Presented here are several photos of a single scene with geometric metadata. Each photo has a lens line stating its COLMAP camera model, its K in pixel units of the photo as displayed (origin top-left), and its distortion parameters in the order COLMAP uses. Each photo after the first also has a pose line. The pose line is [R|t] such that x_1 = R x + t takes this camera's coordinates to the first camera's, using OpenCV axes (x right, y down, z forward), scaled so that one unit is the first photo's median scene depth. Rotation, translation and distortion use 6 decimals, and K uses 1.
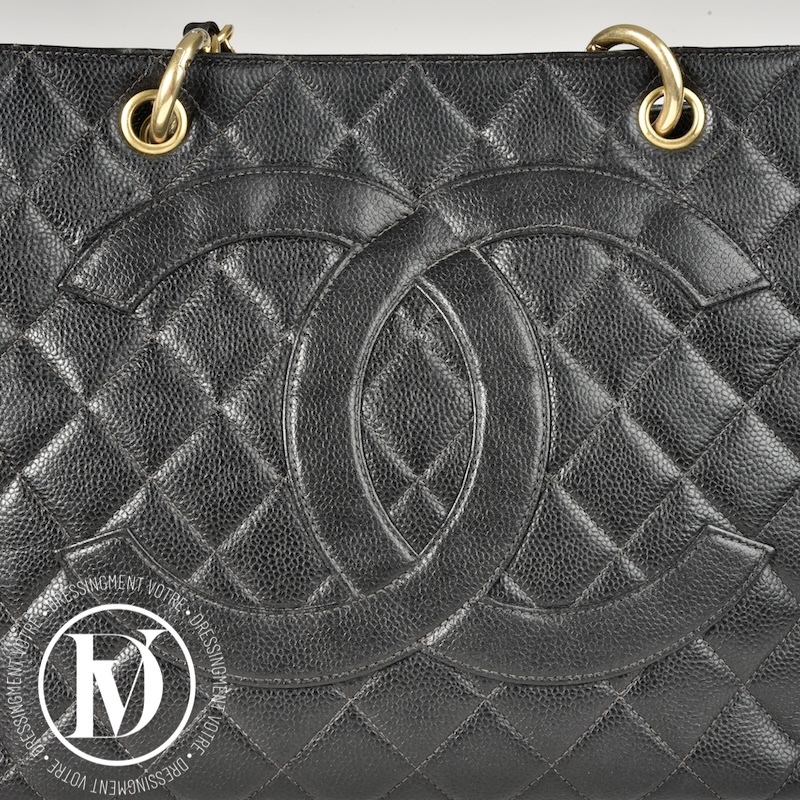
lens RADIAL K [[1940.7, 0, 401.2], [0, 1940.7, 405.9], [0, 0, 1]] dist [-0.036675, 0.000000]
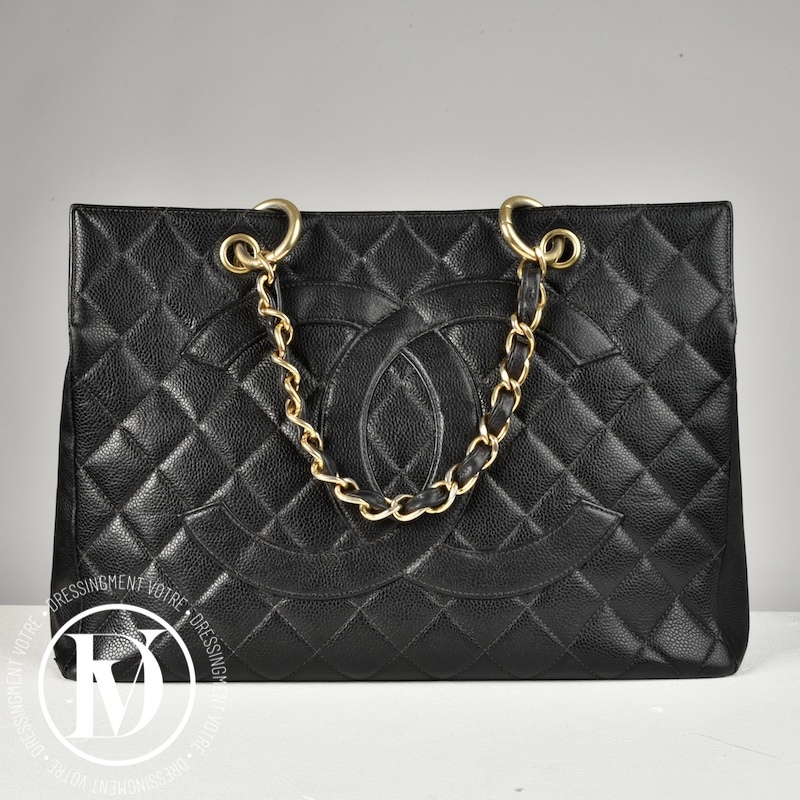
lens RADIAL K [[1654.2, 0, 396.0], [0, 1654.2, 399.5], [0, 0, 1]] dist [-0.055559, 0.000000]
pose [[0.999515, -0.003087, -0.030982, 0.046674], [0.001219, 0.998190, -0.060128, 0.060314], [0.031111, 0.060061, 0.997710, -0.379322]]
